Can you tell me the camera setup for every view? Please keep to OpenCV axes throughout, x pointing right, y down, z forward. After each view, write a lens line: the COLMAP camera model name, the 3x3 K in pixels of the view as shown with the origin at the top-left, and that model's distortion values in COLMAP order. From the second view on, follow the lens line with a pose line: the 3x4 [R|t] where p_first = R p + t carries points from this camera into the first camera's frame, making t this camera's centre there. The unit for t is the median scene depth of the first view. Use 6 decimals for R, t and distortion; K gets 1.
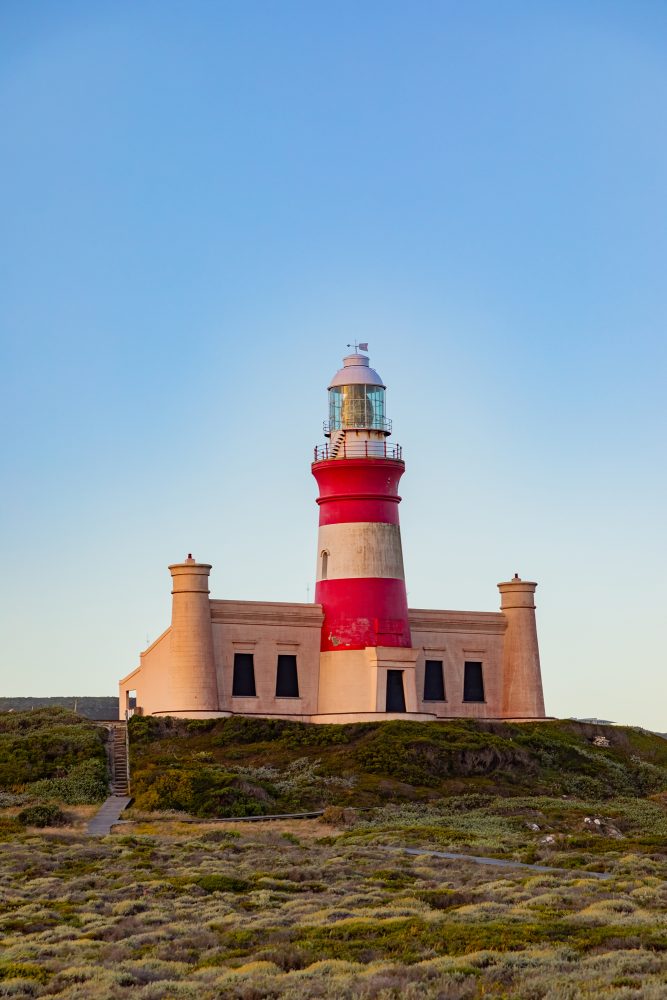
lens RADIAL K [[3246.9, 0, 333.5], [0, 3246.9, 500.0], [0, 0, 1]] dist [0.106828, -0.575686]
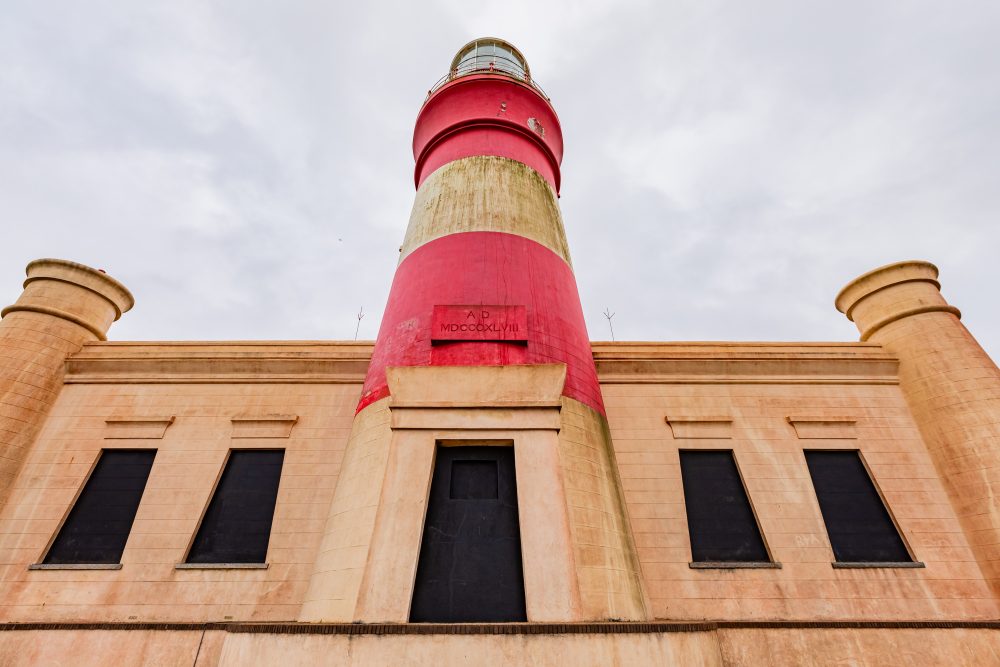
lens RADIAL K [[438.0, 0, 500.0], [0, 438.0, 333.5], [0, 0, 1]] dist [0.002585, 0.000238]
pose [[0.826078, -0.278120, -0.490148, 0.041318], [0.056750, 0.906373, -0.418650, 0.058992], [0.560691, 0.318022, 0.764518, 0.964211]]
